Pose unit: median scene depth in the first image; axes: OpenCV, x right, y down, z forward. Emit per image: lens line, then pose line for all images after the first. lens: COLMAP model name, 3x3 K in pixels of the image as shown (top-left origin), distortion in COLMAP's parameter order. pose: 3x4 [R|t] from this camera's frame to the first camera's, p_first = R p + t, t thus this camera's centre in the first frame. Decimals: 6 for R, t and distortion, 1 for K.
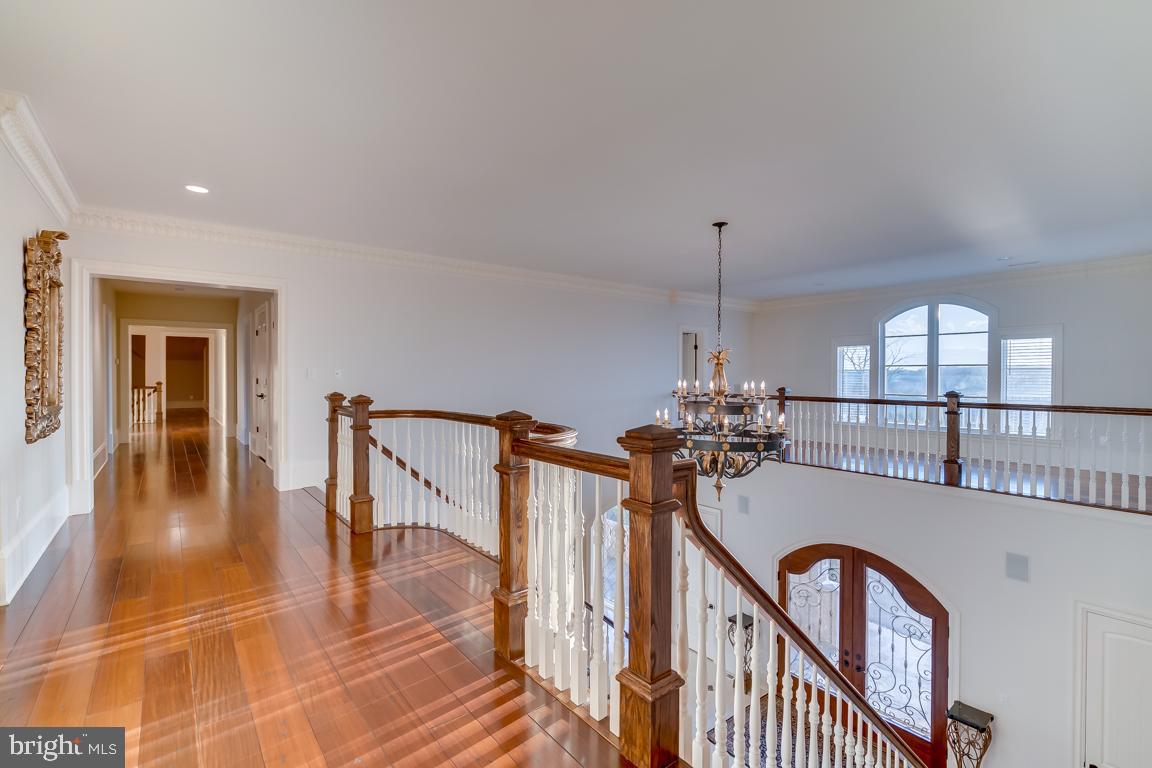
lens RADIAL K [[525.0, 0, 563.9], [0, 525.0, 377.2], [0, 0, 1]] dist [-0.008703, 0.003173]
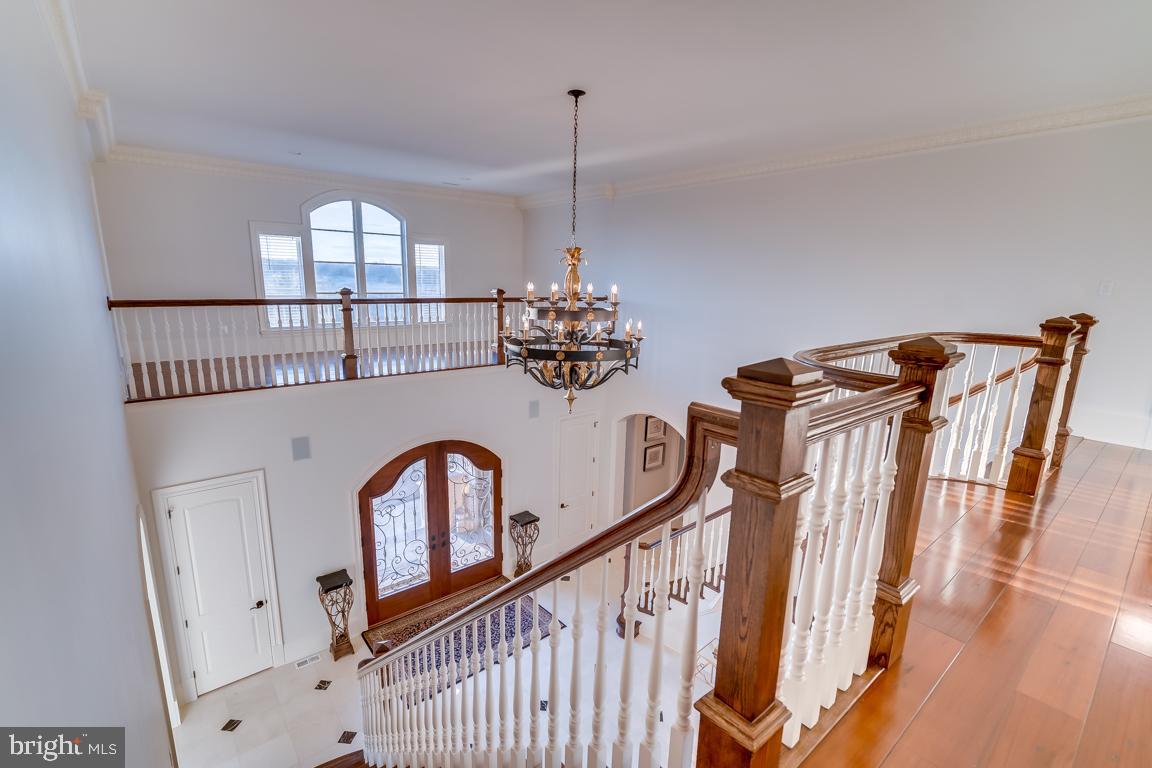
lens RADIAL K [[525.0, 0, 567.3], [0, 525.0, 394.5], [0, 0, 1]] dist [-0.008703, 0.003173]
pose [[-0.049171, -0.216820, 0.974973, -0.421254], [-0.017869, 0.976188, 0.216189, -0.000608], [-0.998631, -0.006792, -0.051874, 0.714277]]
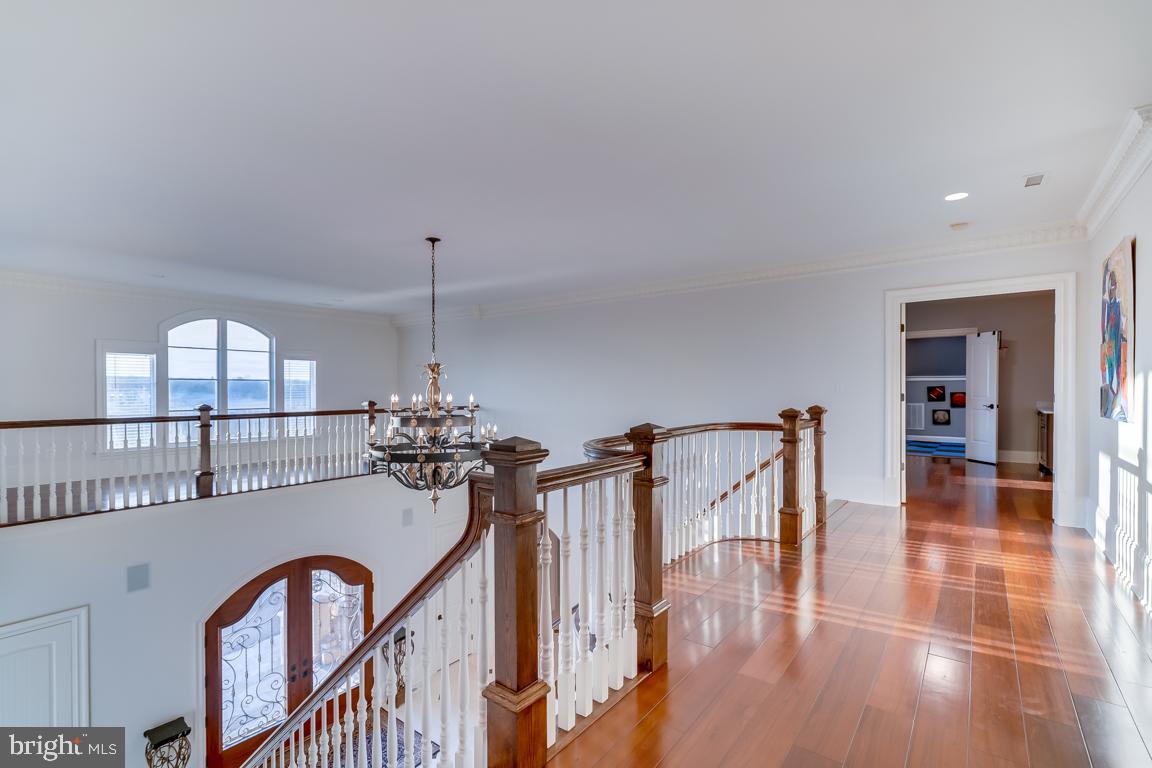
lens RADIAL K [[525.0, 0, 574.5], [0, 525.0, 389.5], [0, 0, 1]] dist [-0.008703, 0.003173]
pose [[-0.273543, -0.001491, 0.961858, -0.510499], [0.006989, 0.999969, 0.003538, -0.002203], [-0.961834, 0.007691, -0.273525, 0.688168]]
